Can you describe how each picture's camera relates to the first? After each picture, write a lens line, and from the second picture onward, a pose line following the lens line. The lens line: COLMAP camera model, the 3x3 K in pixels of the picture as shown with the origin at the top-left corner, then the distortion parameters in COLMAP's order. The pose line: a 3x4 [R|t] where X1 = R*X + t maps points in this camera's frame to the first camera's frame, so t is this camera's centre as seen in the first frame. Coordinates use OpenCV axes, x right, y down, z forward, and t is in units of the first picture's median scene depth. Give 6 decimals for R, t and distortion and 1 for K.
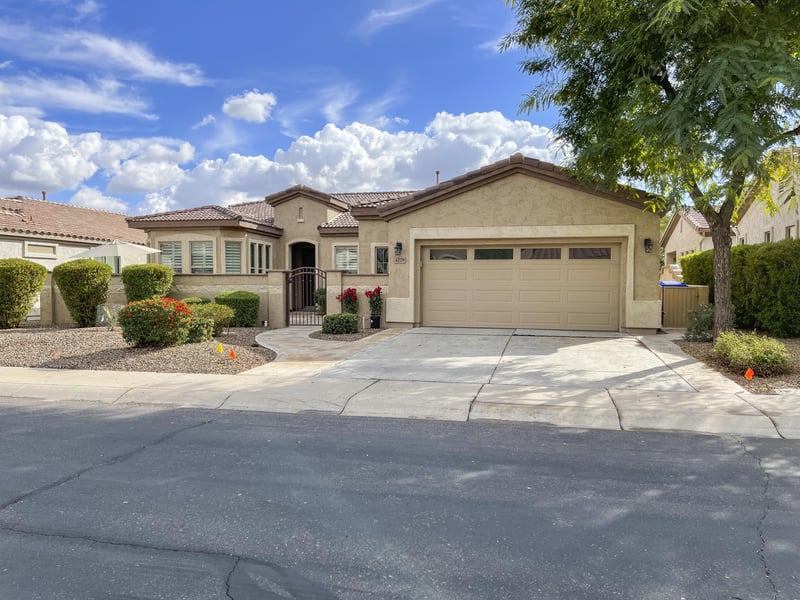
lens RADIAL K [[385.7, 0, 400.0], [0, 385.7, 300.0], [0, 0, 1]] dist [-0.001353, -0.000674]
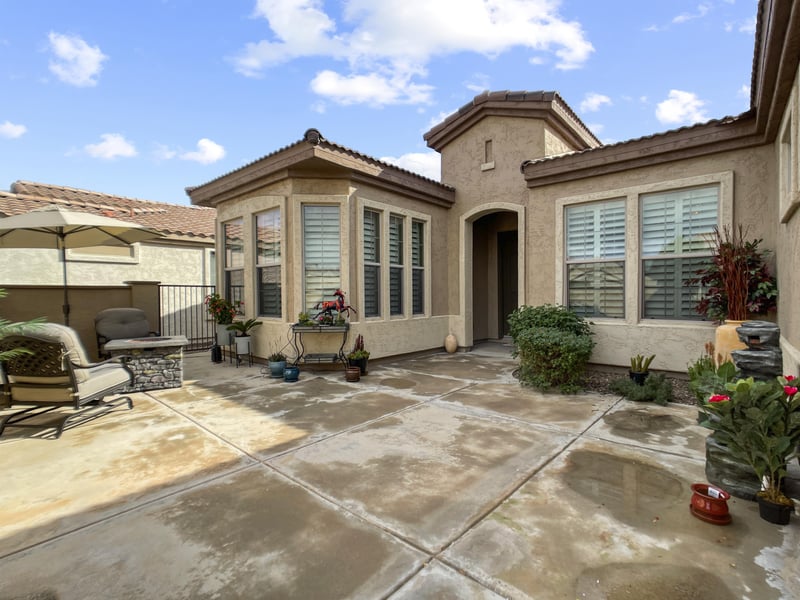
lens RADIAL K [[385.7, 0, 400.0], [0, 385.7, 300.0], [0, 0, 1]] dist [-0.001353, -0.000674]
pose [[0.846855, -0.001471, -0.531822, -0.096287], [-0.011279, 0.999722, -0.020725, -0.026217], [0.531705, 0.023550, 0.846602, 0.552169]]
